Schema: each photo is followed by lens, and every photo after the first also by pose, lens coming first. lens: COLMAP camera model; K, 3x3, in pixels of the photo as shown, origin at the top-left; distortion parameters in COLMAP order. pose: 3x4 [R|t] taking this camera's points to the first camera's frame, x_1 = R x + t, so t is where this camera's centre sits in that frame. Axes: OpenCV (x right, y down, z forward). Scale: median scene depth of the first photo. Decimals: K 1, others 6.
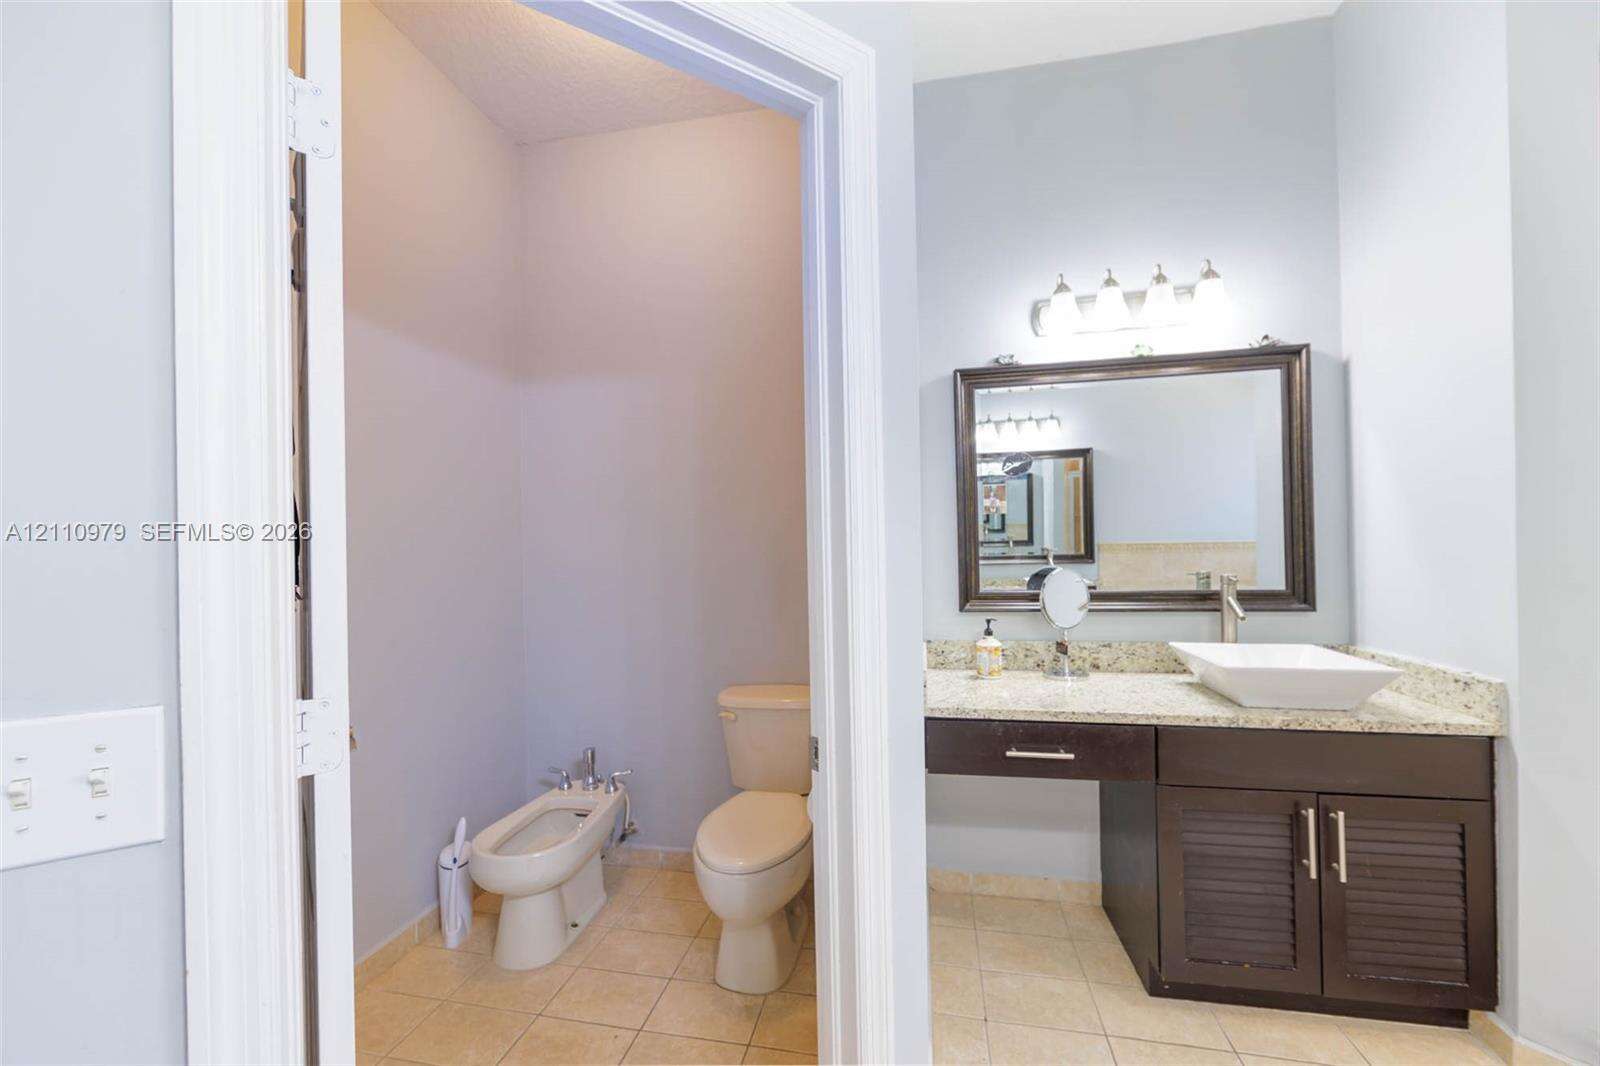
lens RADIAL K [[629.2, 0, 798.5], [0, 629.2, 543.5], [0, 0, 1]] dist [0.000114, 0.000007]
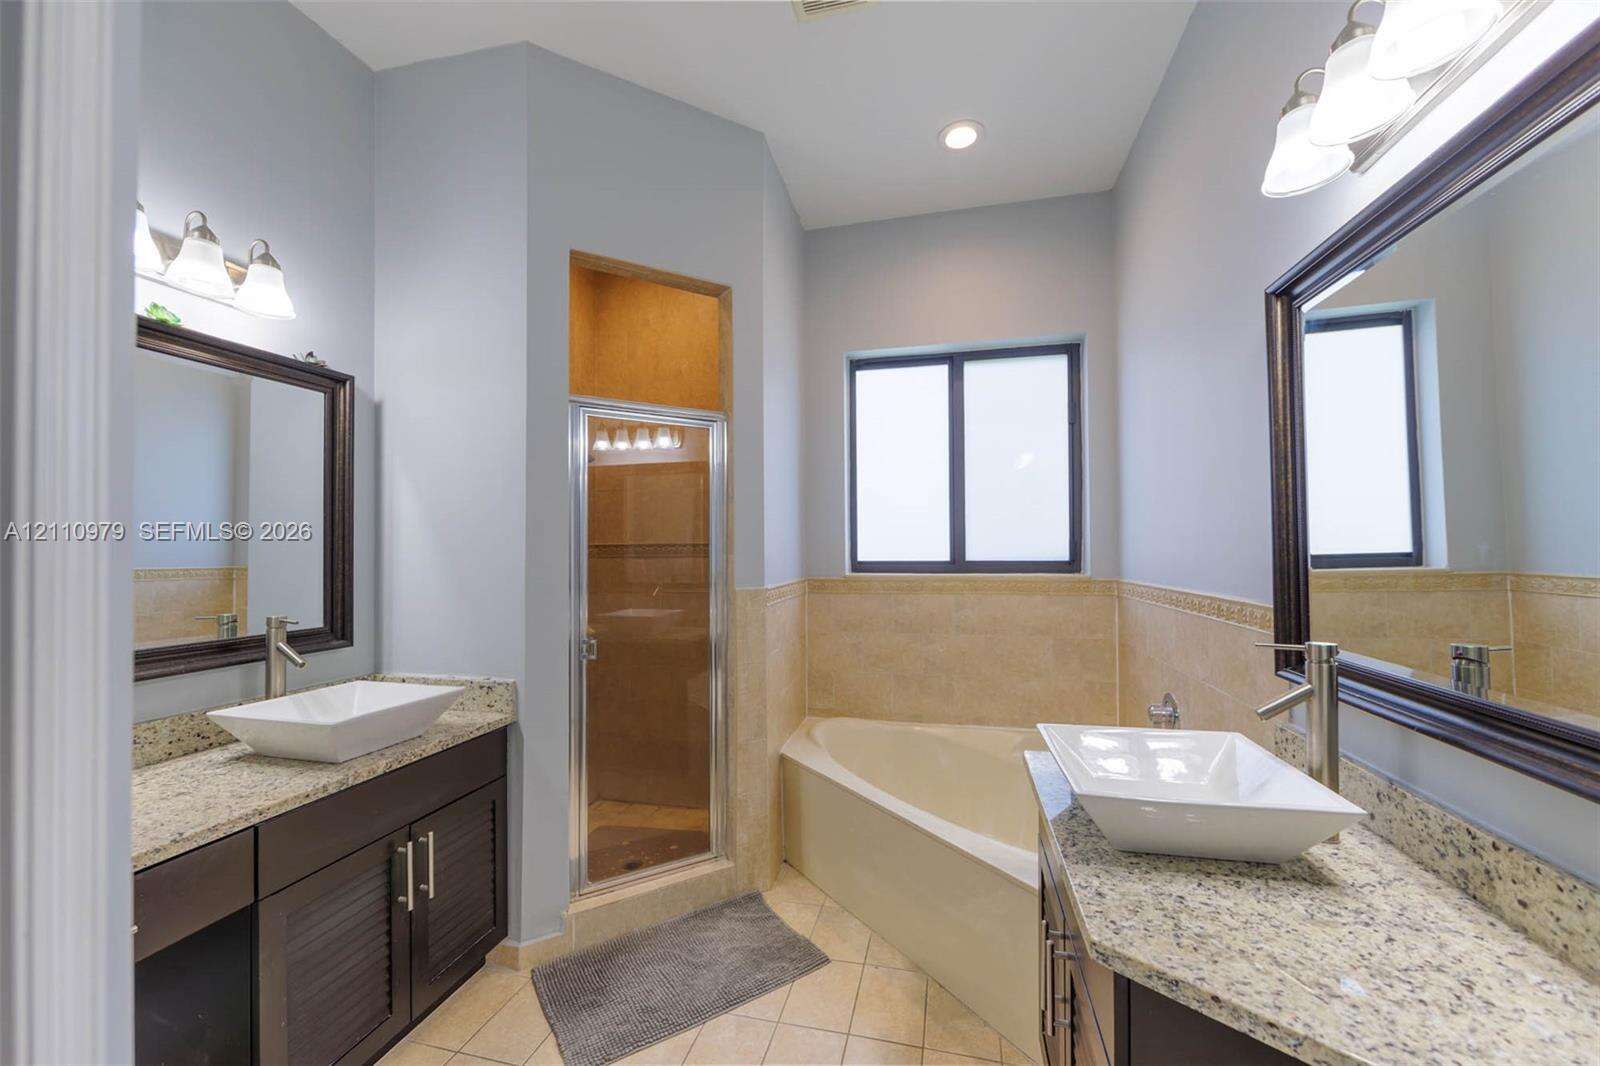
lens RADIAL K [[629.2, 0, 798.5], [0, 629.2, 543.5], [0, 0, 1]] dist [0.000114, 0.000007]
pose [[0.044160, 0.029299, 0.998595, -0.153441], [0.000425, 0.999569, -0.029346, -0.025238], [-0.999024, 0.001720, 0.044129, 0.269704]]
